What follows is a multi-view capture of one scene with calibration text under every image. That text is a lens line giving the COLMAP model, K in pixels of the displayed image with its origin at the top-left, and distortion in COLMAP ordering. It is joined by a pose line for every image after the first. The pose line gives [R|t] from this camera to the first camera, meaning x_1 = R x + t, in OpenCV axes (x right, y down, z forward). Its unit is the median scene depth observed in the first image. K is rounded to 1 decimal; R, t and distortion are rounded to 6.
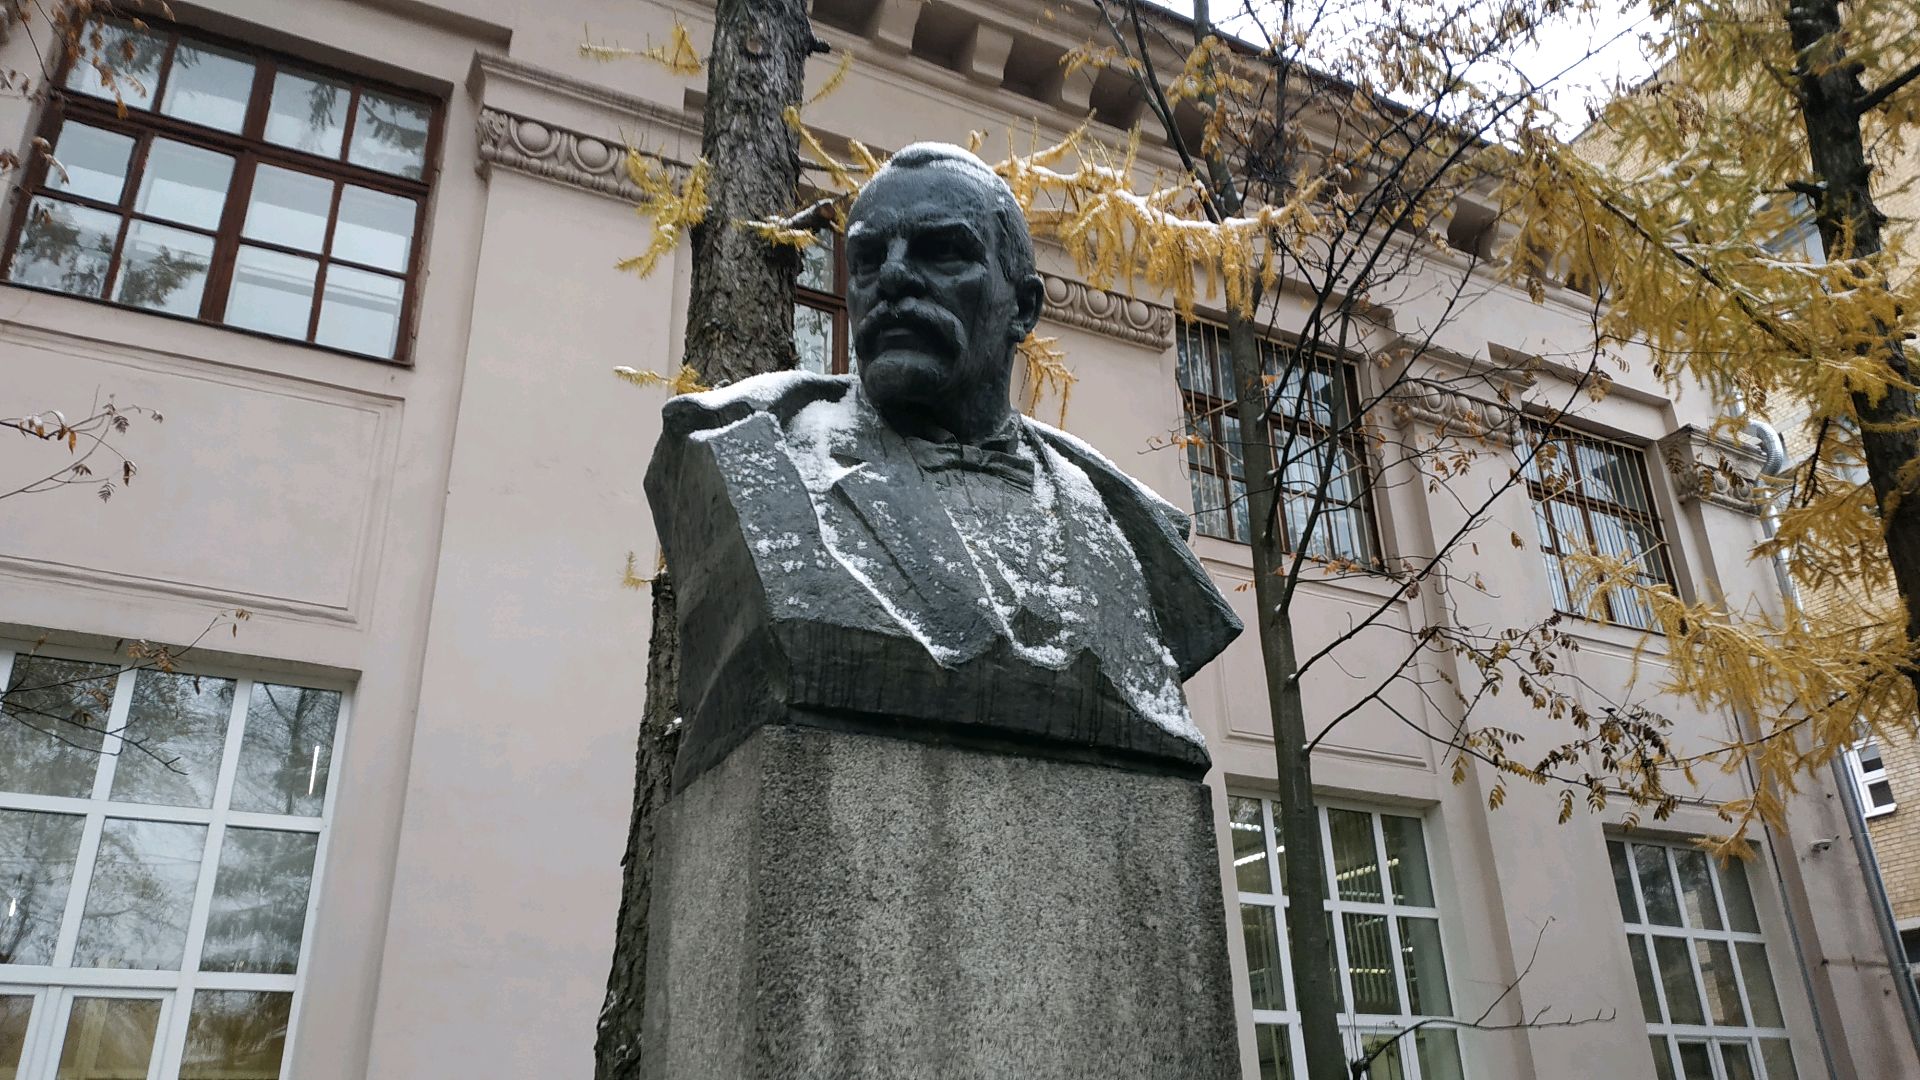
lens RADIAL K [[1366.2, 0, 960.0], [0, 1366.2, 540.0], [0, 0, 1]] dist [0.061206, -0.102620]
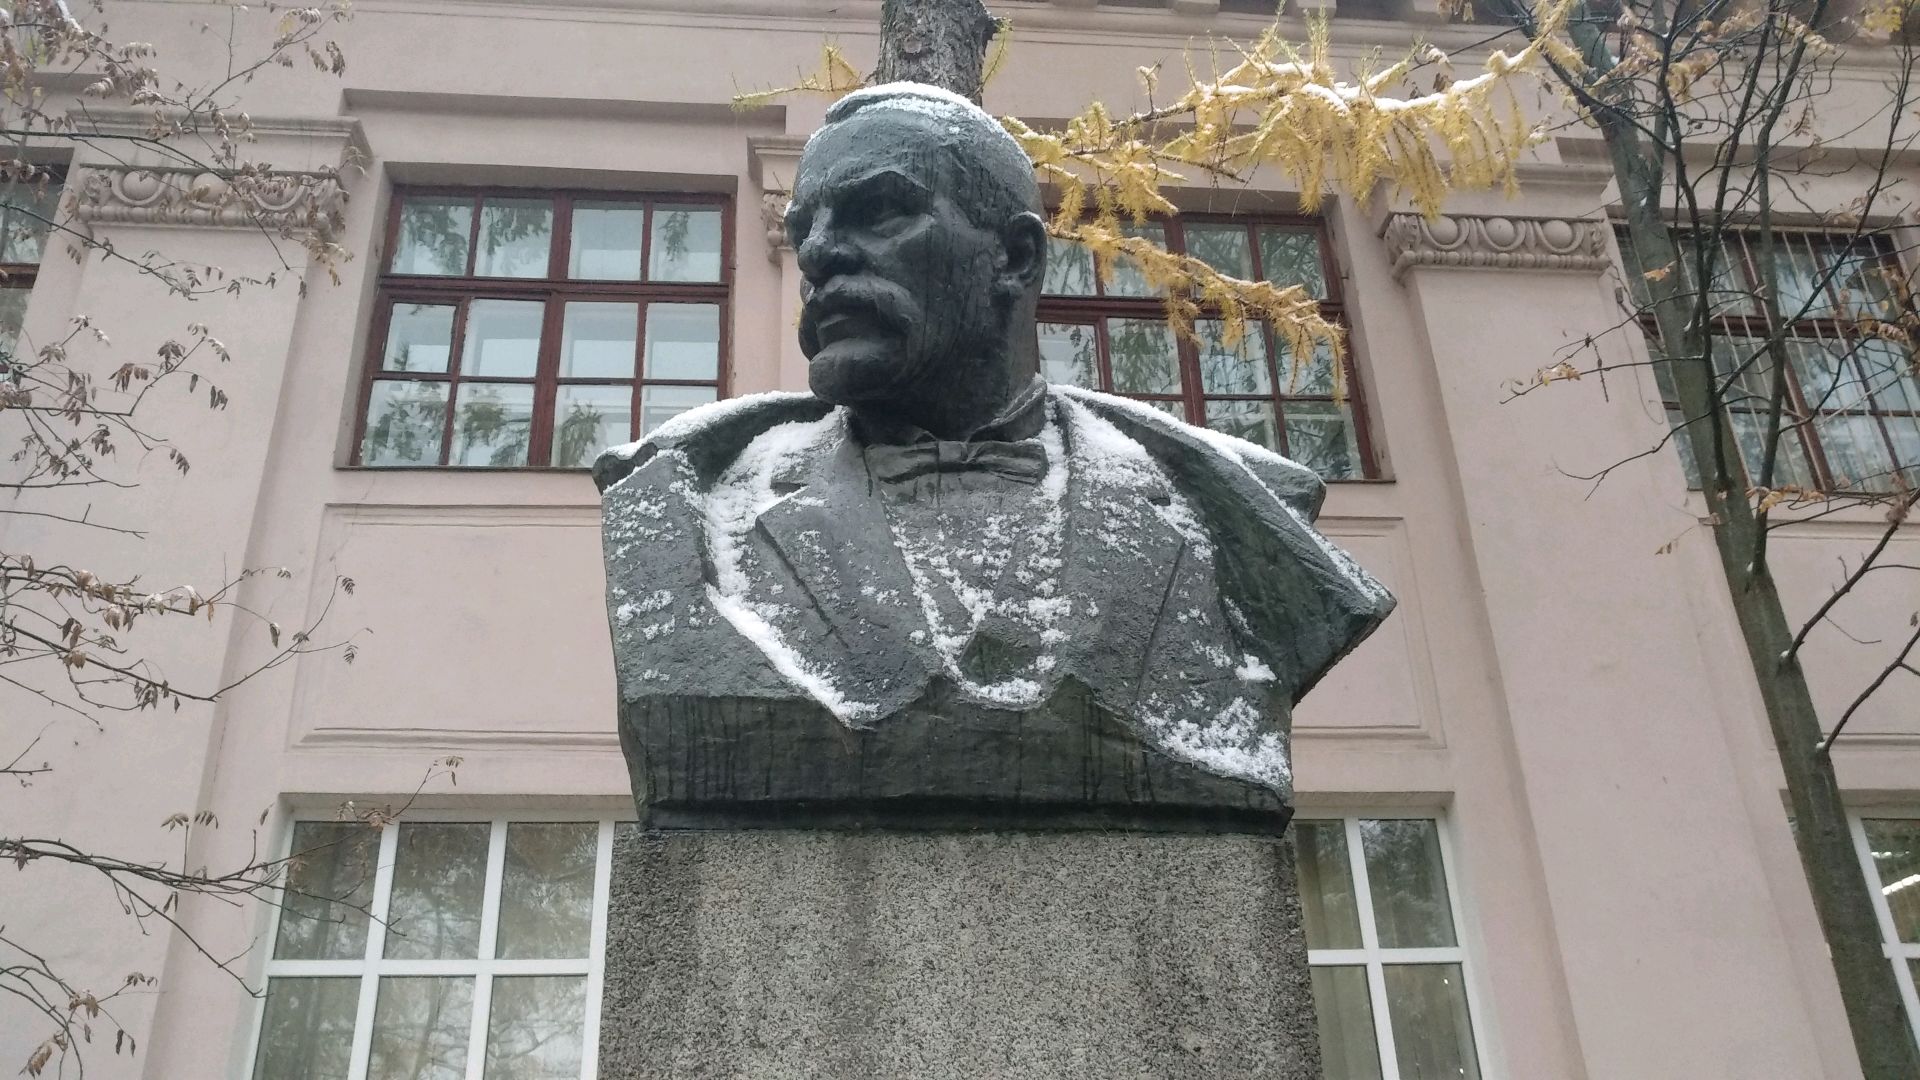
lens RADIAL K [[1521.6, 0, 953.0], [0, 1521.6, 516.4], [0, 0, 1]] dist [0.092419, -0.223827]
pose [[0.929826, -0.181633, -0.320053, 0.290183], [0.165263, 0.983173, -0.077834, 0.044223], [0.328804, 0.019479, 0.944197, 0.175458]]
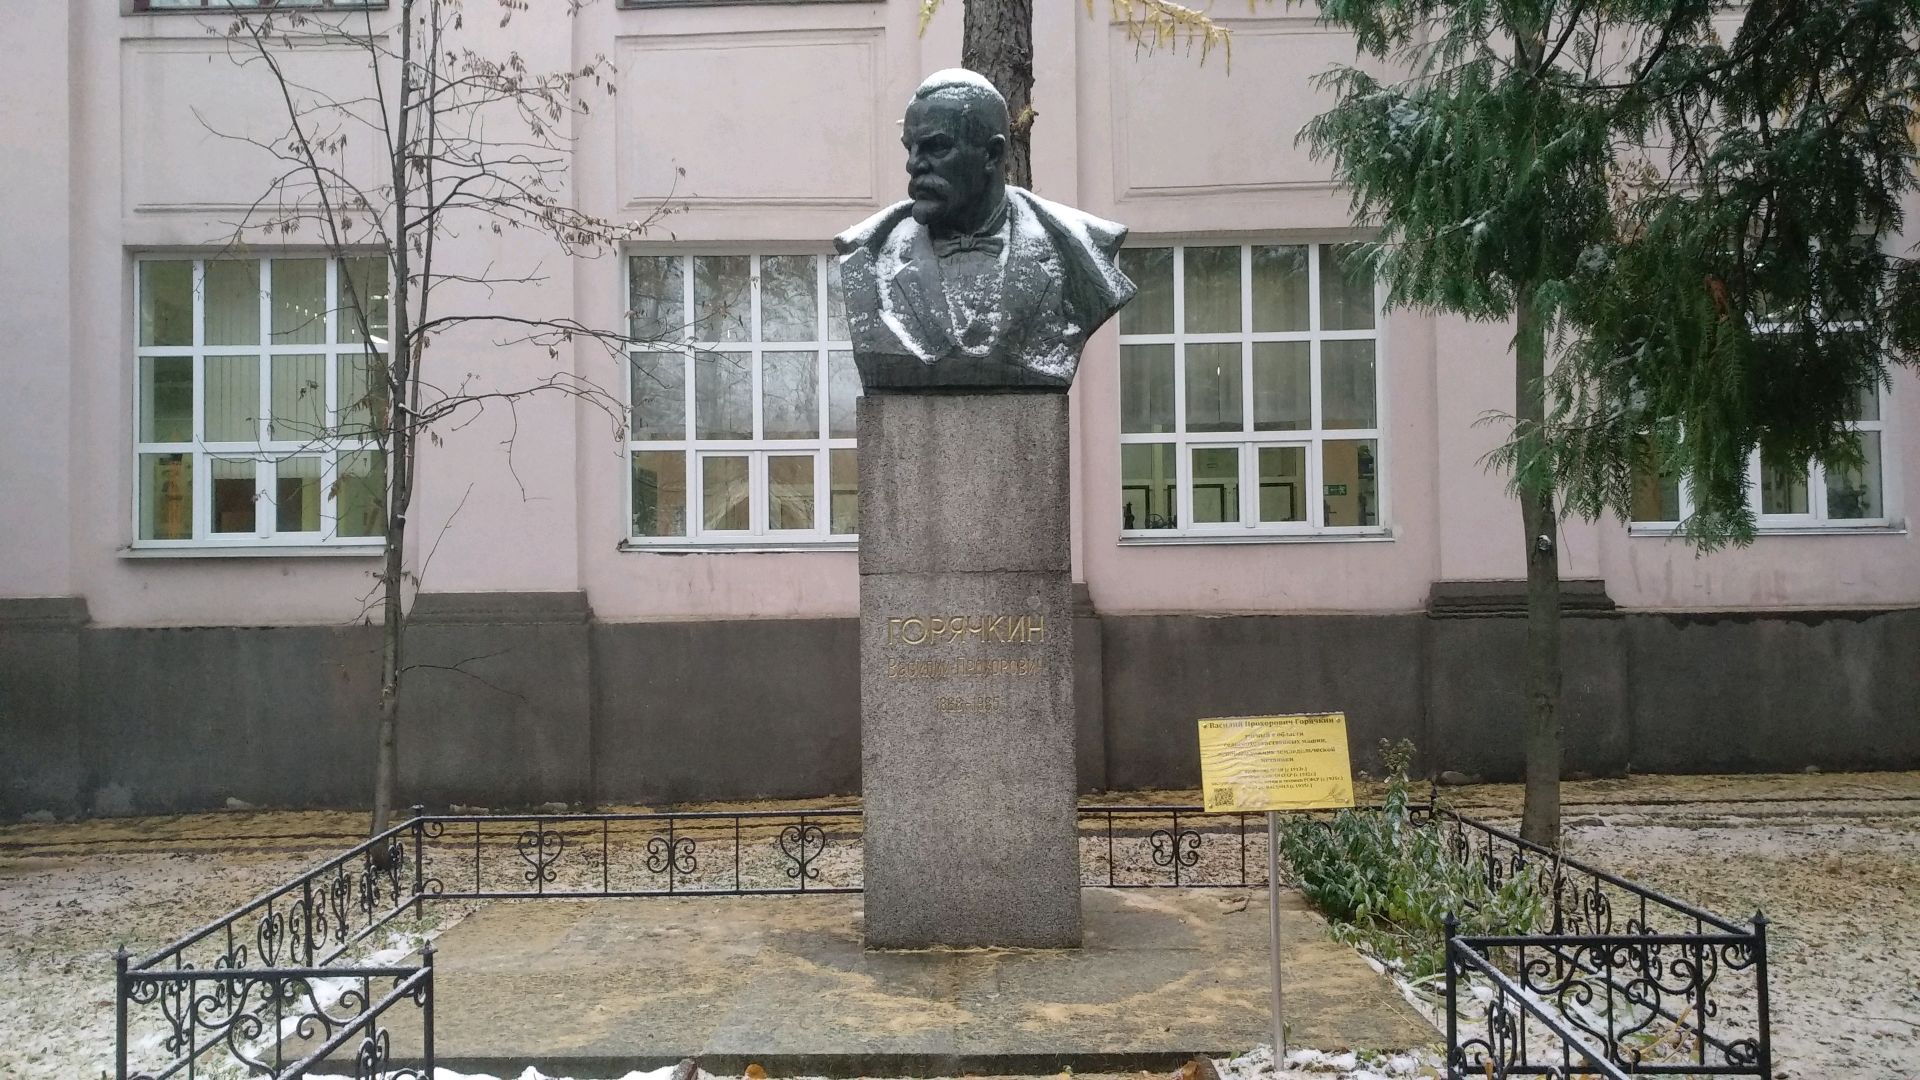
lens RADIAL K [[1532.3, 0, 953.7], [0, 1532.3, 527.6], [0, 0, 1]] dist [0.119240, -0.235335]
pose [[0.883599, -0.000693, -0.468244, 1.126424], [0.189834, 0.914661, 0.356873, -0.522979], [0.428037, -0.404221, 0.808325, -1.125529]]
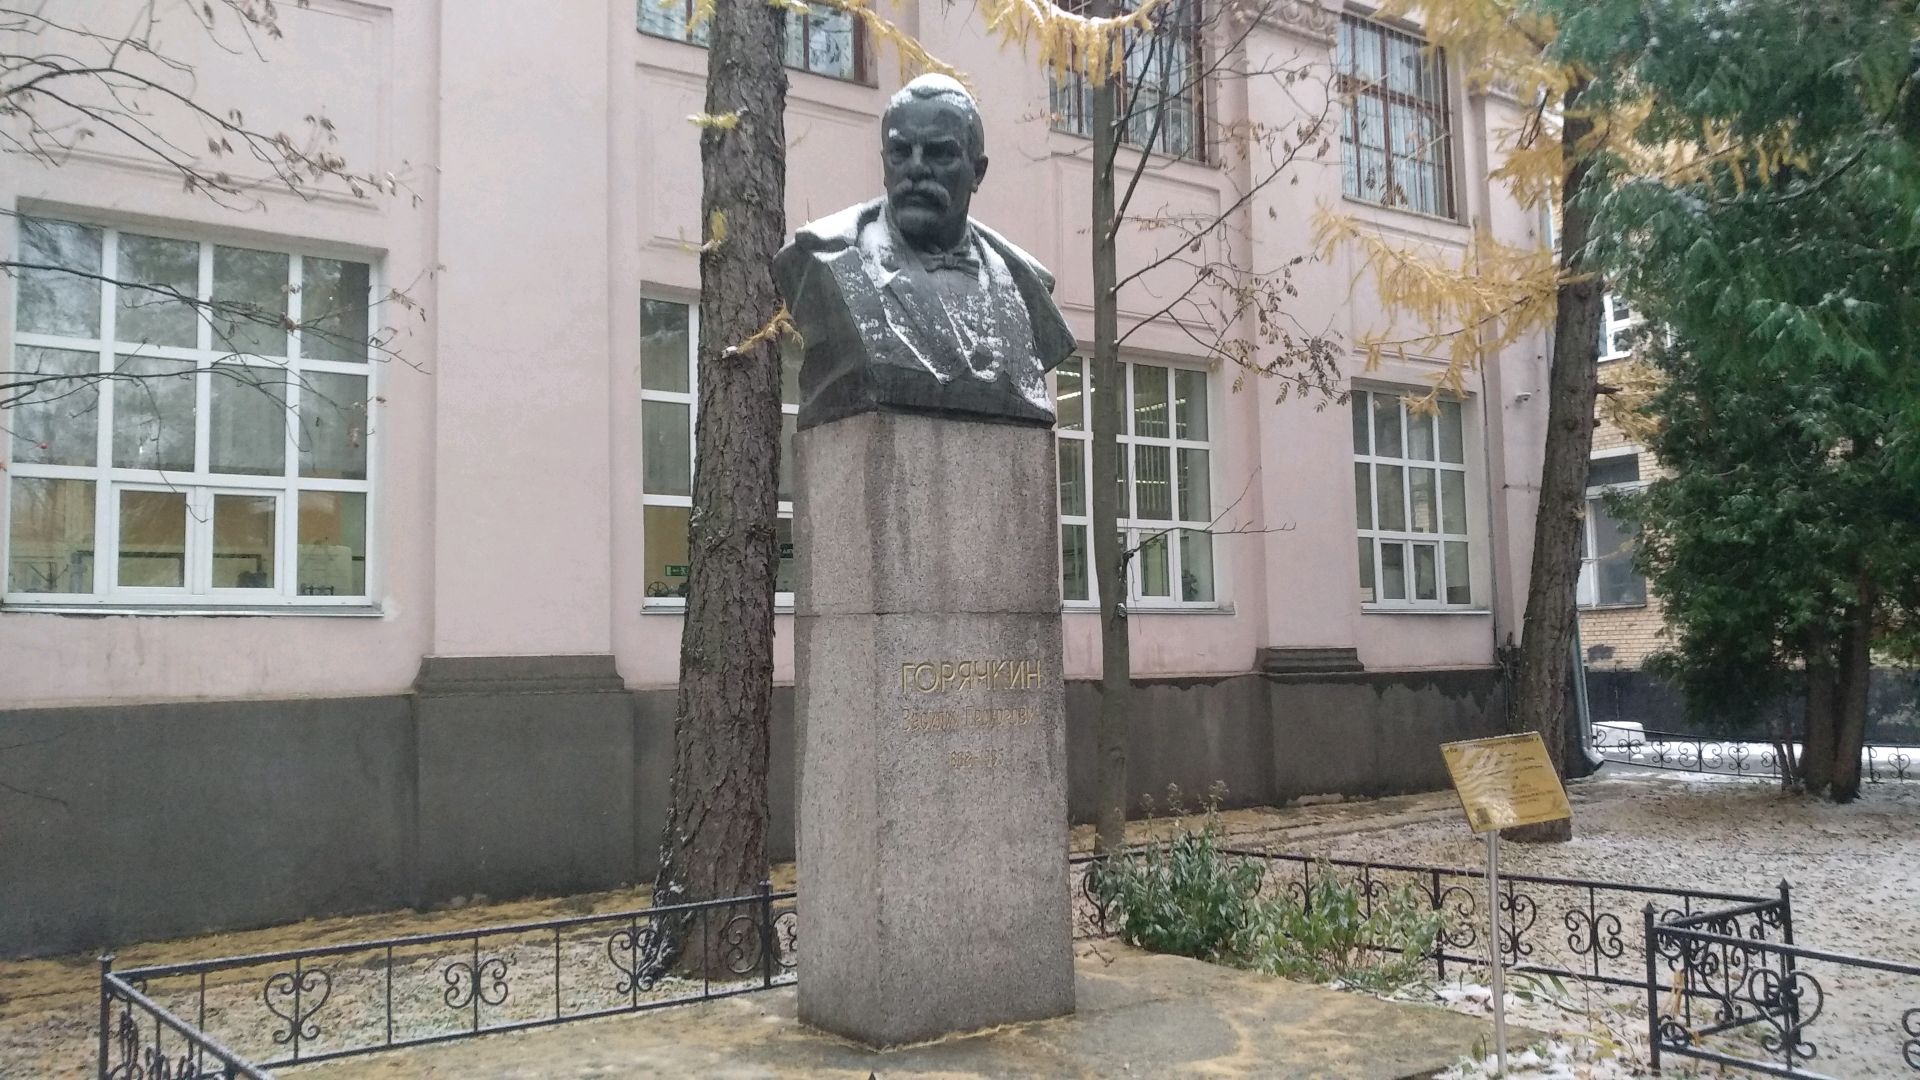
lens RADIAL K [[1521.6, 0, 953.0], [0, 1521.6, 516.4], [0, 0, 1]] dist [0.092419, -0.223827]
pose [[0.991271, 0.019912, 0.130327, -0.269998], [-0.062271, 0.942027, 0.329709, -0.448411], [-0.116206, -0.334947, 0.935044, -1.194650]]
